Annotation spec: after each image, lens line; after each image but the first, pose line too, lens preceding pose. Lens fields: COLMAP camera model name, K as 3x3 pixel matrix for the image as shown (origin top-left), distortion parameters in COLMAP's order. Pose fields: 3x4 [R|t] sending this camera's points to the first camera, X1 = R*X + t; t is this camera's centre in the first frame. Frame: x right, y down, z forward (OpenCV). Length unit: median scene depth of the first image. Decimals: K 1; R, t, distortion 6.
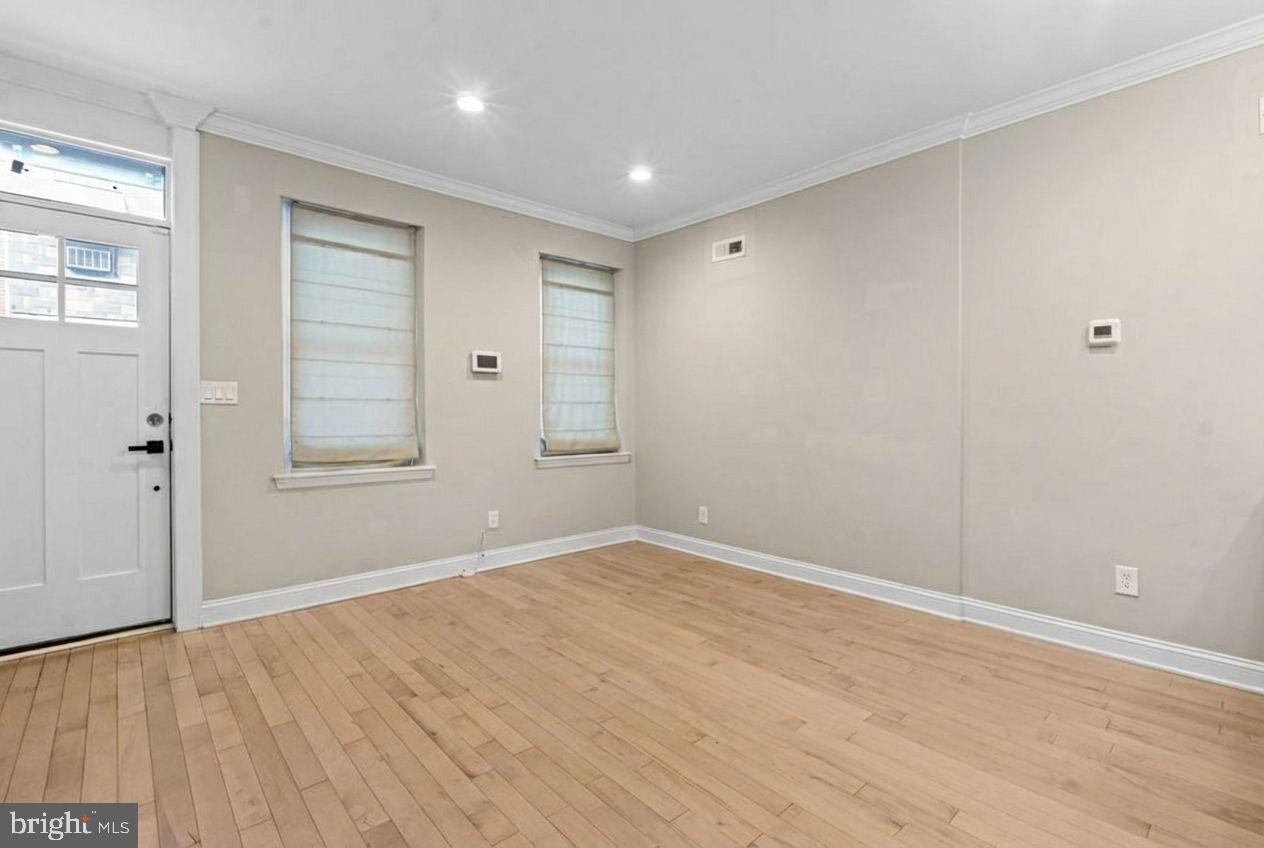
lens RADIAL K [[580.4, 0, 633.7], [0, 580.4, 421.4], [0, 0, 1]] dist [0.002998, -0.000062]
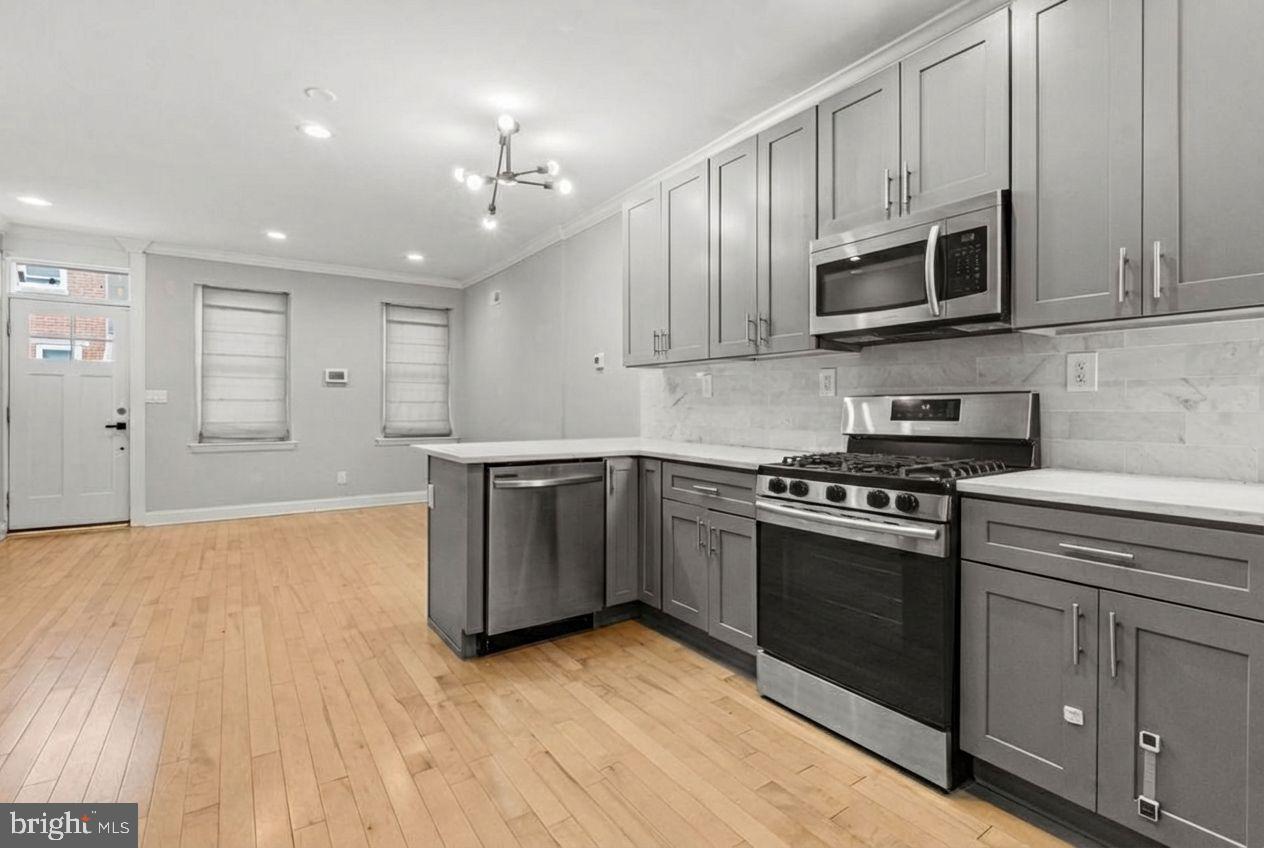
lens RADIAL K [[580.4, 0, 630.1], [0, 580.4, 415.7], [0, 0, 1]] dist [0.002998, -0.000062]
pose [[0.990524, 0.003881, -0.137287, 0.794534], [-0.004824, 0.999967, -0.006535, 0.012064], [0.137257, 0.007135, 0.990510, -0.466786]]
